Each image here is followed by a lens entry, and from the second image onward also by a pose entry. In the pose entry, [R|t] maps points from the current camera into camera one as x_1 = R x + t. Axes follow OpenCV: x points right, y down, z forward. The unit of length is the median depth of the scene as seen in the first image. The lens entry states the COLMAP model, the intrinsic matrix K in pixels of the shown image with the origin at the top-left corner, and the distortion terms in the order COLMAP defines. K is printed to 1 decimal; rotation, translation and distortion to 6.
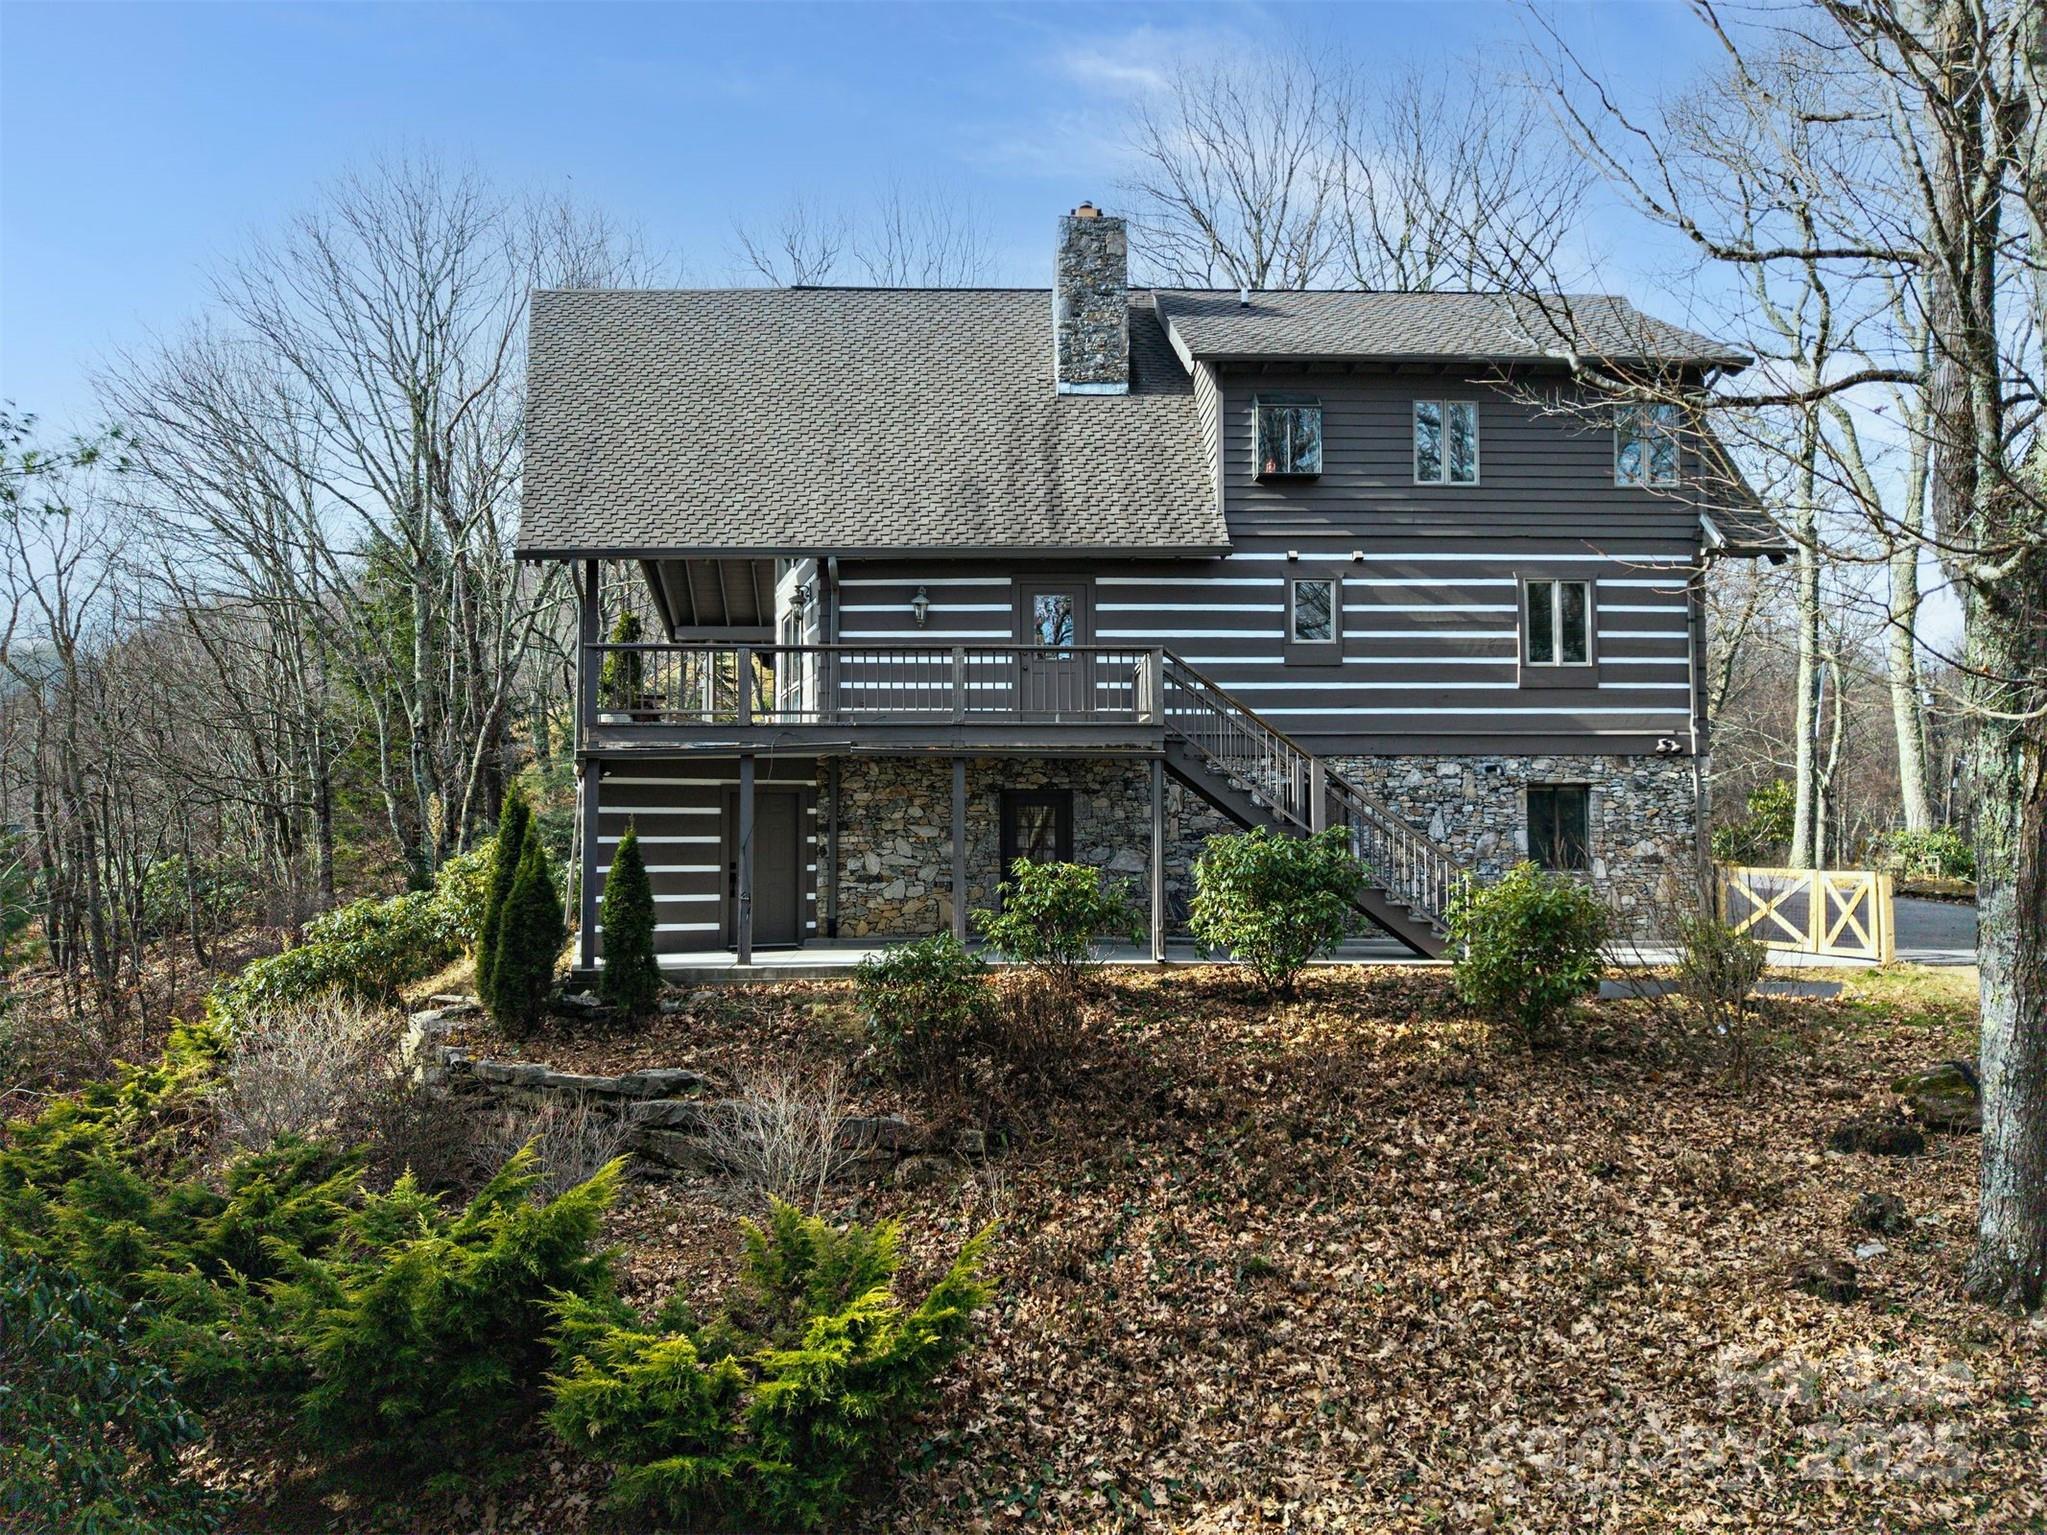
lens RADIAL K [[1425.7, 0, 1018.8], [0, 1425.7, 771.3], [0, 0, 1]] dist [0.033432, -0.001947]
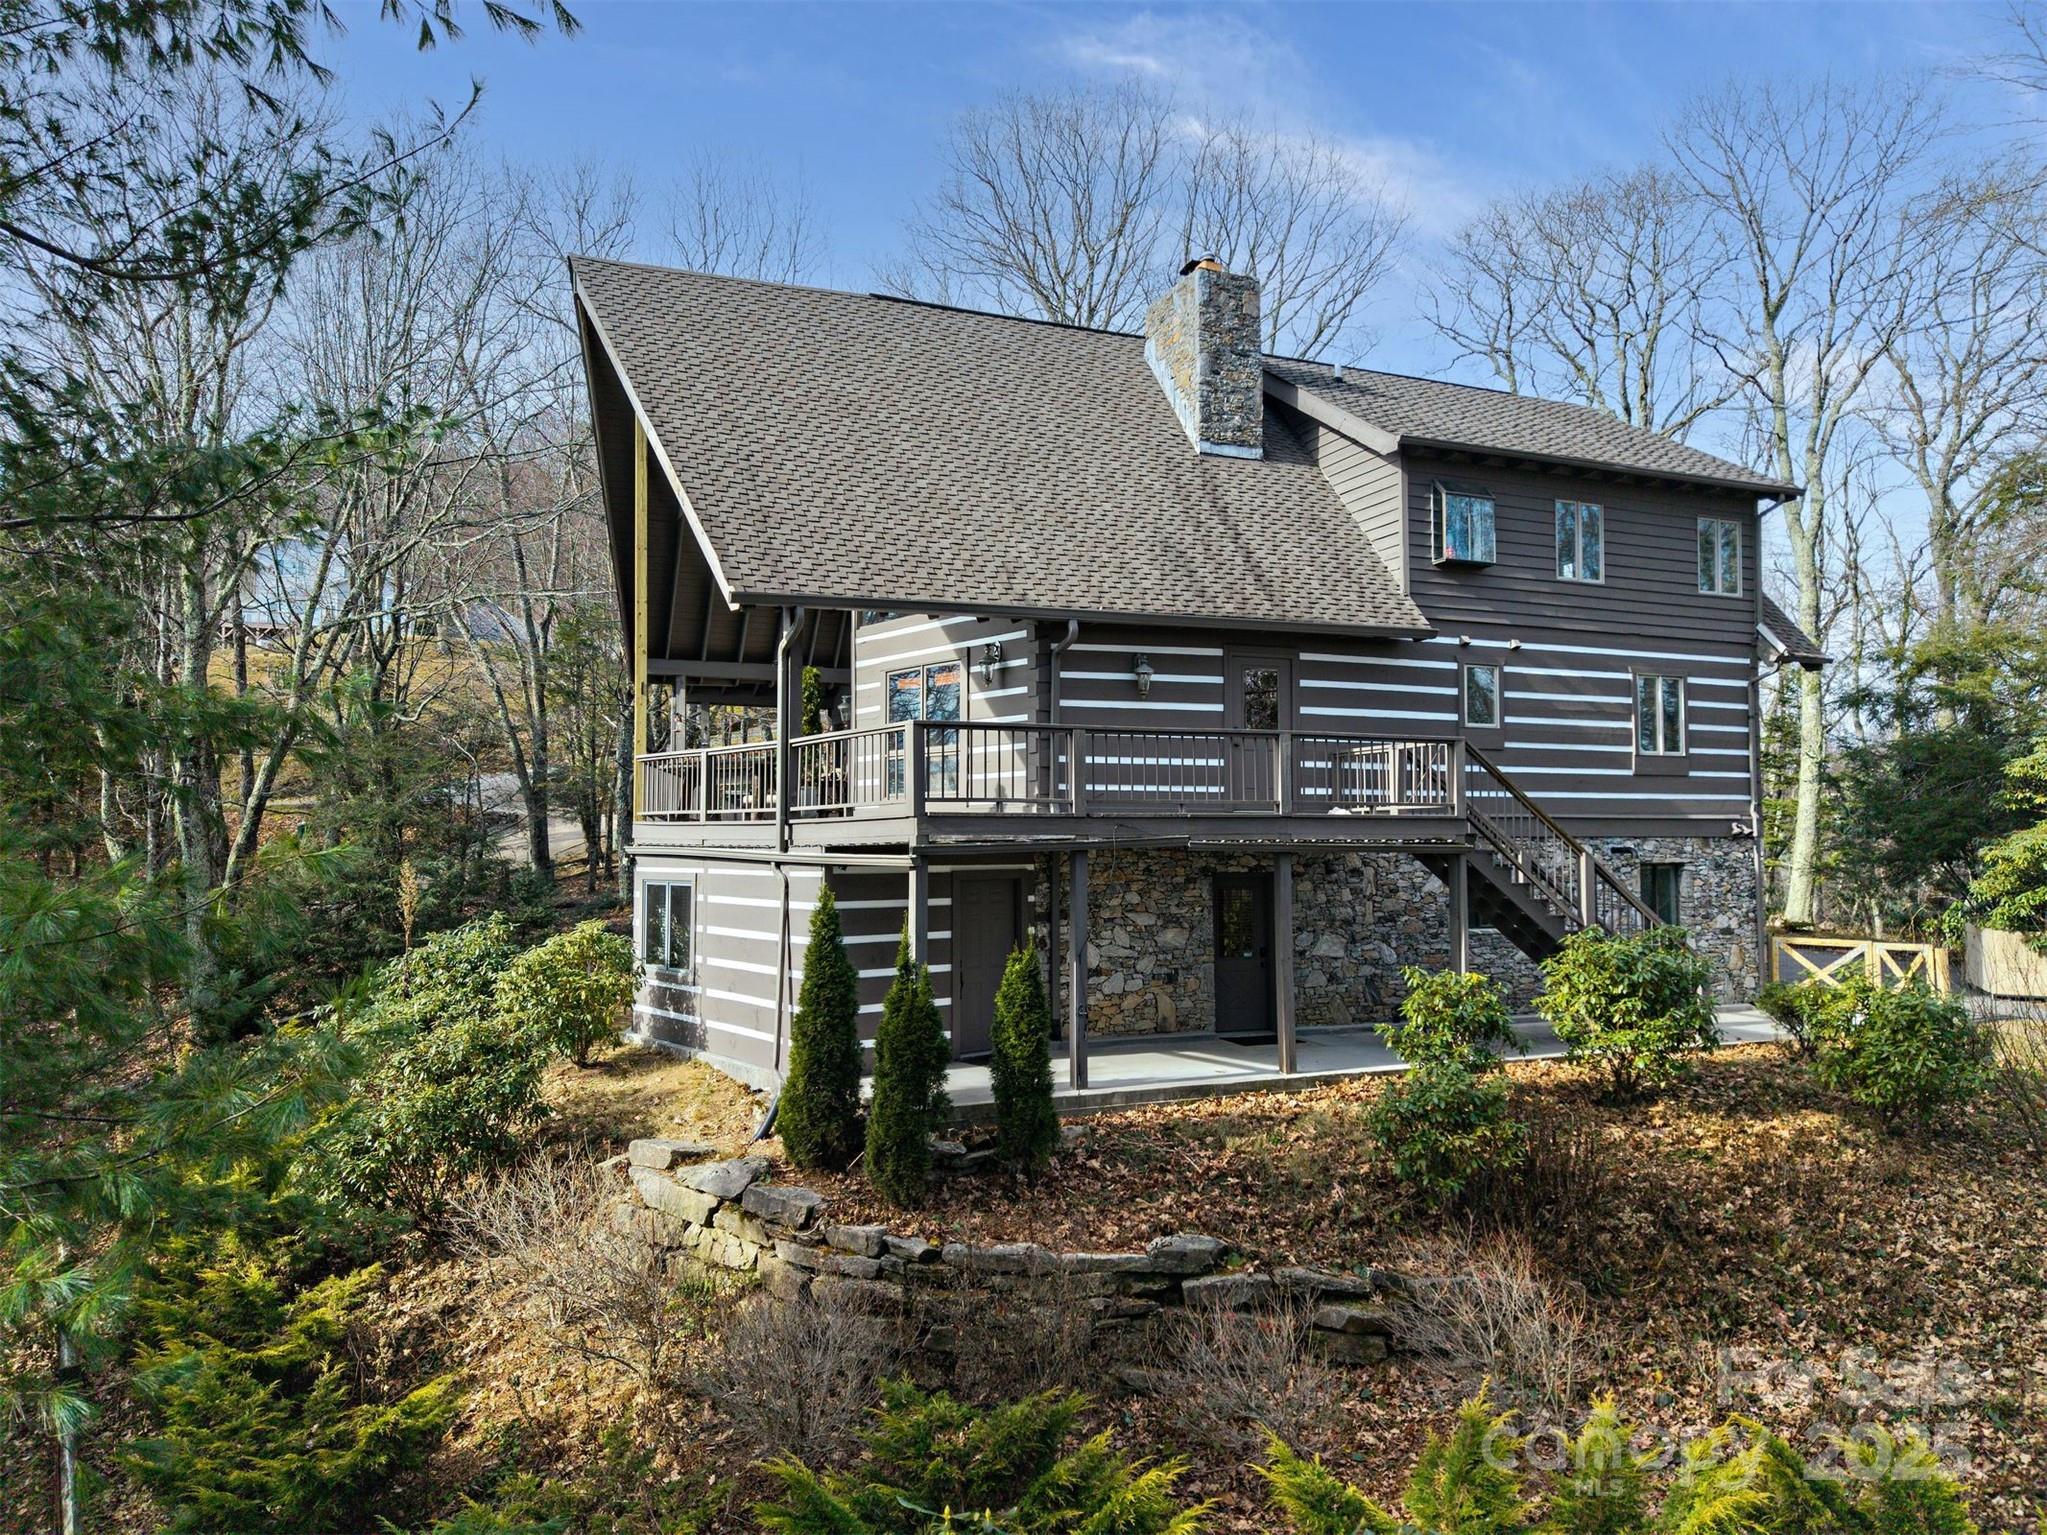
lens RADIAL K [[1408.4, 0, 1023.5], [0, 1408.4, 764.9], [0, 0, 1]] dist [0.028918, -0.000388]
pose [[0.929445, 0.020127, 0.368412, -0.470869], [-0.017928, 0.999795, -0.009391, -0.047172], [-0.368526, 0.002123, 0.929615, 0.178495]]
